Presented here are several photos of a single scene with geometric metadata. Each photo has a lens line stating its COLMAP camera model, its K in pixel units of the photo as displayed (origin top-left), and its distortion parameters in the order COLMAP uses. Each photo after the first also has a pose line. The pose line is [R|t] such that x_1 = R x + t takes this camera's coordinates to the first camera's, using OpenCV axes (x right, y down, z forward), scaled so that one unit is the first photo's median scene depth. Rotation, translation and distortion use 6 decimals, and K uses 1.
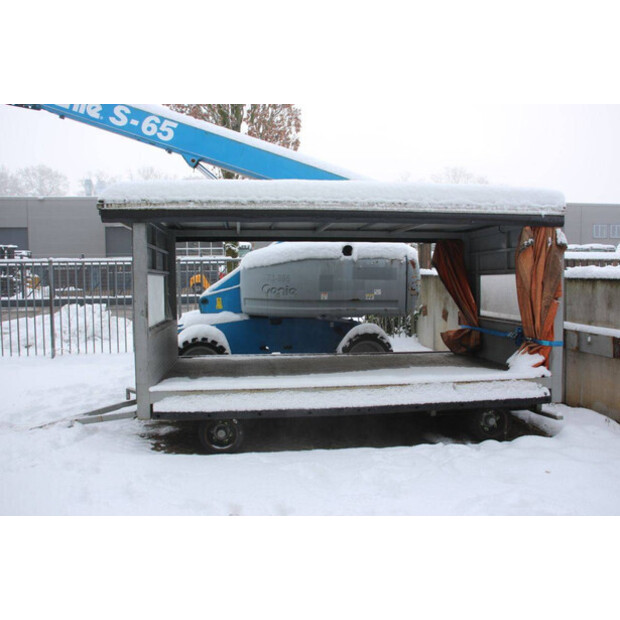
lens RADIAL K [[599.8, 0, 310.0], [0, 599.8, 310.0], [0, 0, 1]] dist [-0.194924, 0.280460]
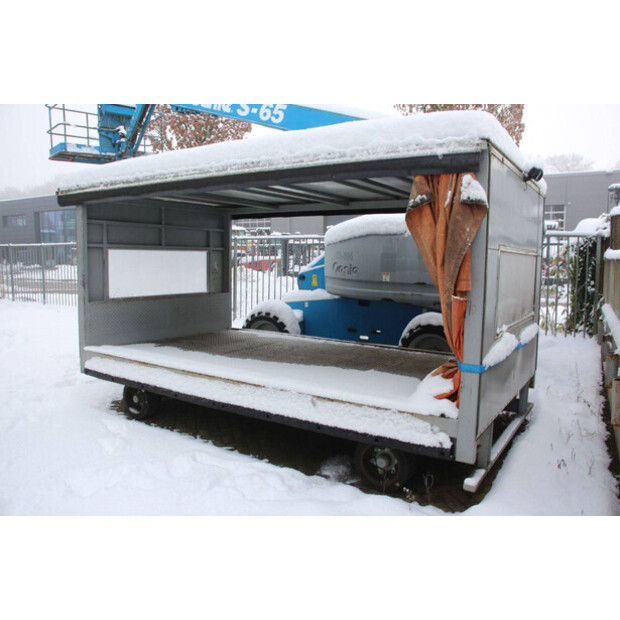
lens RADIAL K [[547.5, 0, 310.0], [0, 547.5, 310.0], [0, 0, 1]] dist [-0.153042, 0.009794]
pose [[0.719172, 0.082607, -0.689905, 0.526944], [-0.053126, 0.996538, 0.063943, -0.022007], [0.692799, -0.009334, 0.721071, 0.374166]]
